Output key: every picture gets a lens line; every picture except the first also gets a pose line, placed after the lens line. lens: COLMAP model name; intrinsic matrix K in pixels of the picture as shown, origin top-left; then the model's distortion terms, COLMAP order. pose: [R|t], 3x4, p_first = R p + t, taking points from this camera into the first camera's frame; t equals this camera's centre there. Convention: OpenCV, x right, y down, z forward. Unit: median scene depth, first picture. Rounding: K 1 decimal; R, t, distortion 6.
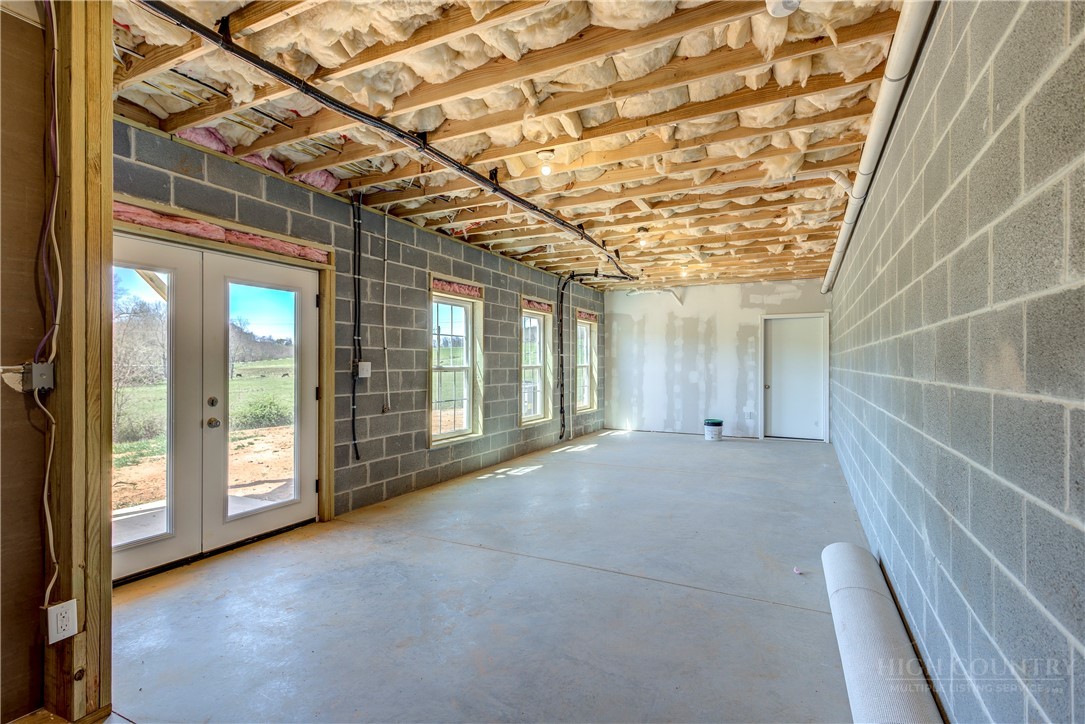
lens RADIAL K [[528.7, 0, 540.0], [0, 528.7, 363.3], [0, 0, 1]] dist [0.002777, 0.000561]
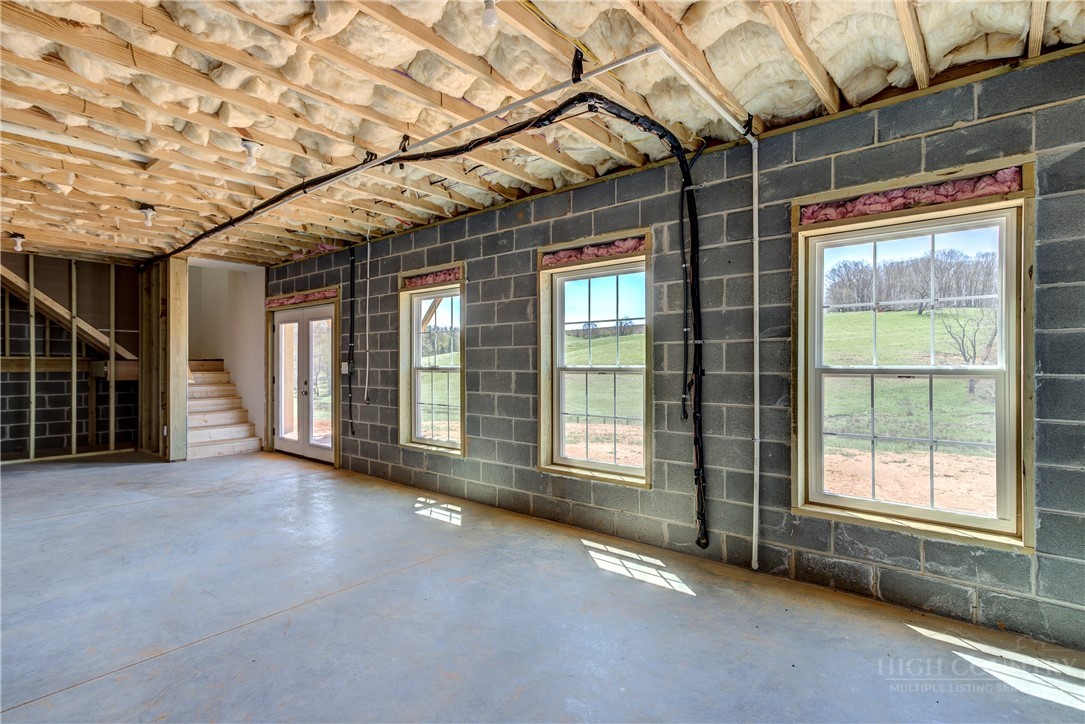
lens RADIAL K [[528.7, 0, 540.0], [0, 528.7, 363.3], [0, 0, 1]] dist [0.002777, 0.000561]
pose [[-0.235904, -0.001051, -0.971776, 0.772023], [0.000914, 0.999999, -0.001304, 0.001972], [0.971776, -0.001195, -0.235903, 1.612604]]
